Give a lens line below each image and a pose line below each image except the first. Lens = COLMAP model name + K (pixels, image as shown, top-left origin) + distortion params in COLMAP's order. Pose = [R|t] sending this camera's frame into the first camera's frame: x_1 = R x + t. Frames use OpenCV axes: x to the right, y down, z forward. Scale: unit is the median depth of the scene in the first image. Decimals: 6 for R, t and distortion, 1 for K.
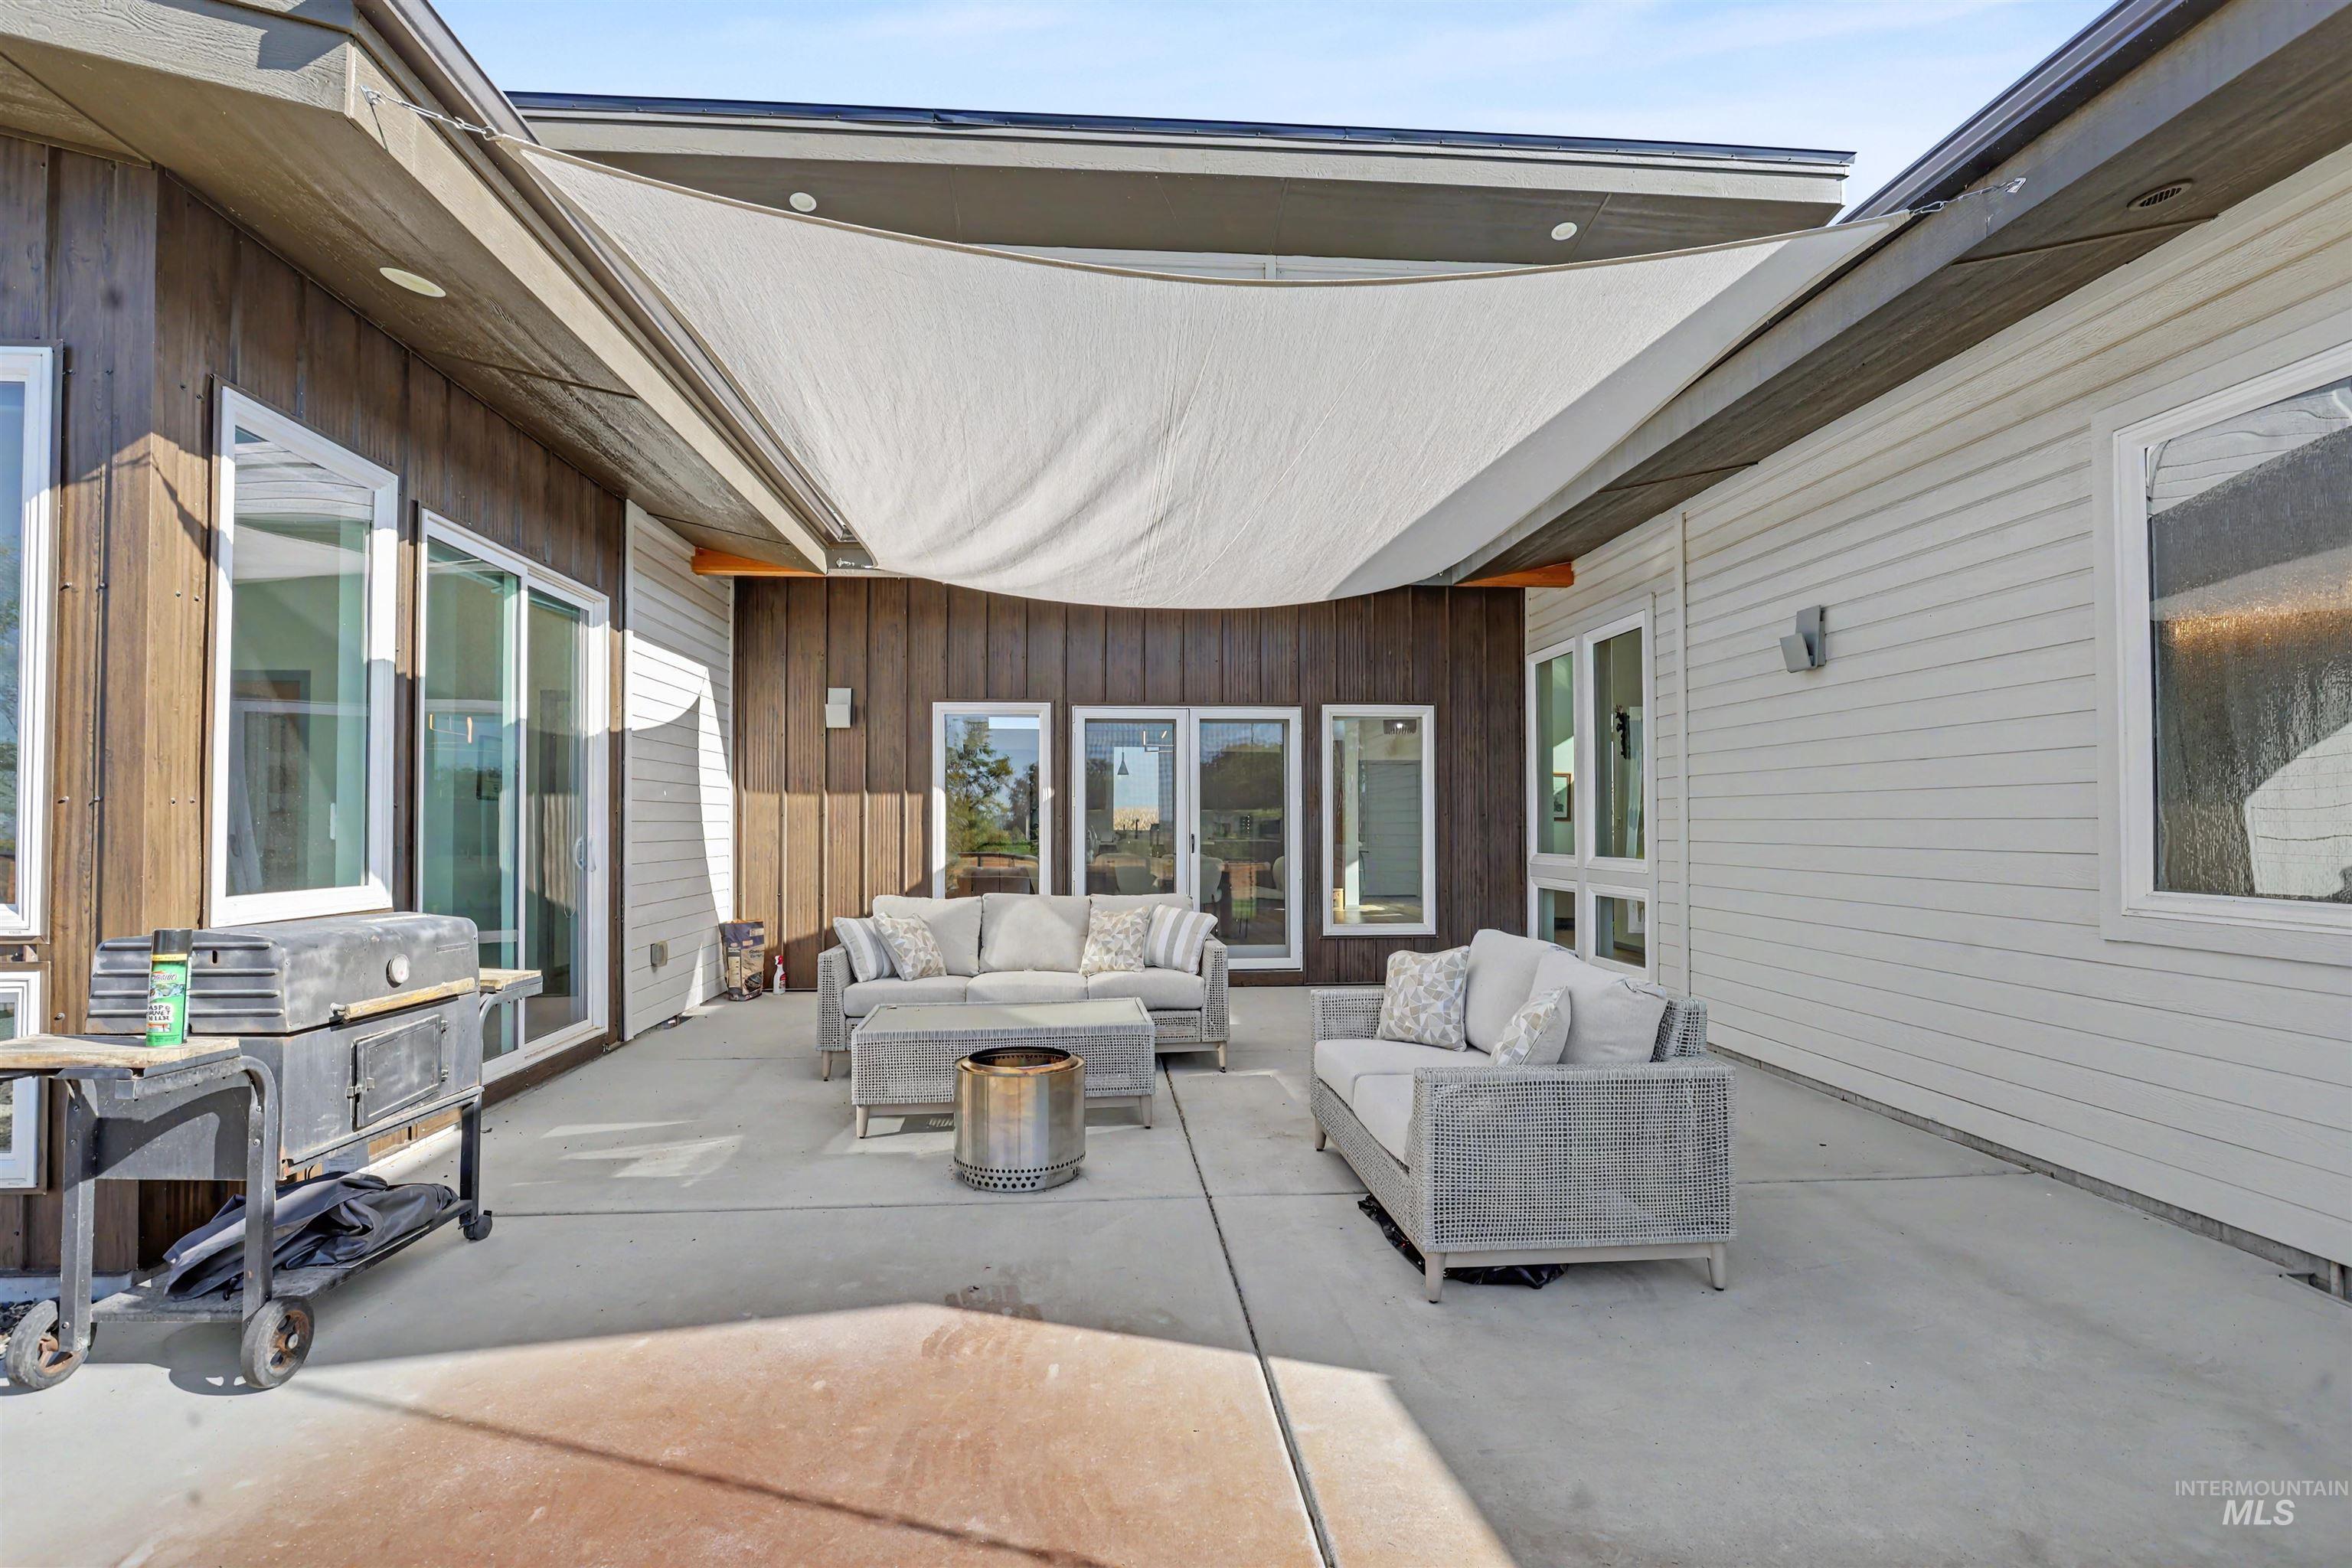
lens RADIAL K [[1148.6, 0, 1159.4], [0, 1148.6, 763.4], [0, 0, 1]] dist [-0.019310, 0.007062]
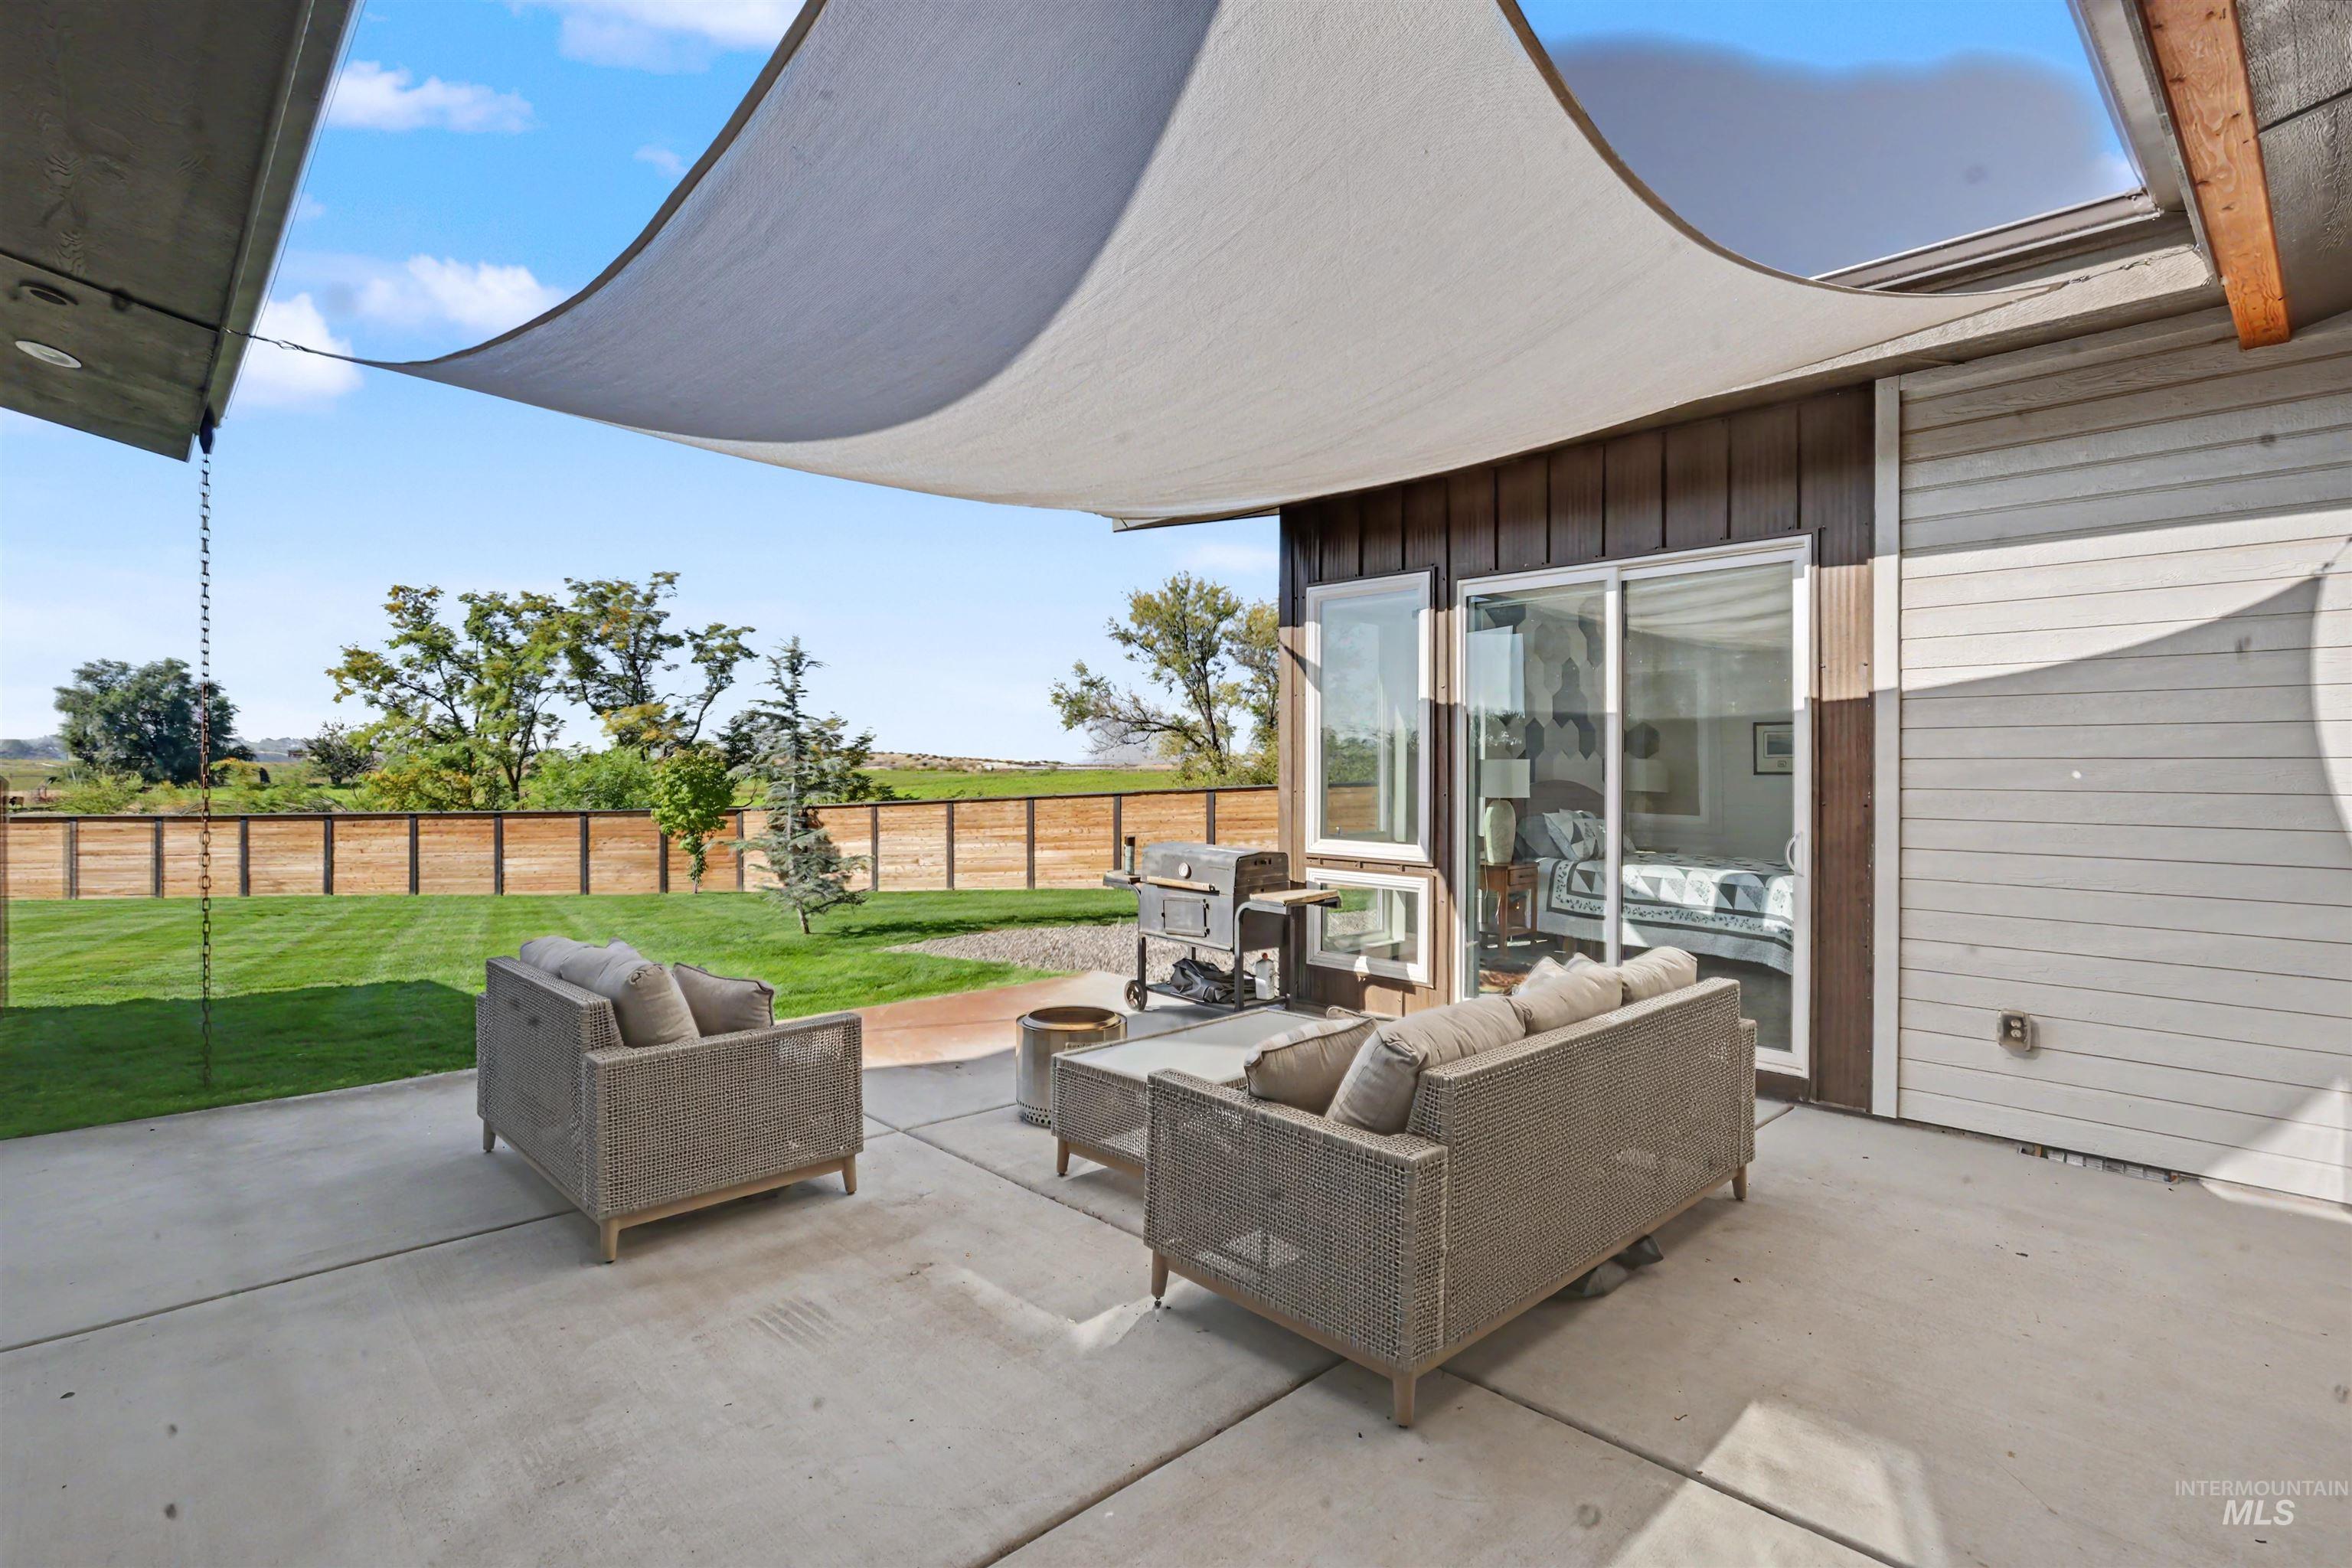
lens RADIAL K [[1148.6, 0, 1159.4], [0, 1148.6, 763.4], [0, 0, 1]] dist [-0.019310, 0.007062]
pose [[-0.784444, -0.002037, -0.620197, 0.567371], [0.029767, 0.998718, -0.040930, 0.050818], [0.619485, -0.050569, -0.783378, 2.093332]]
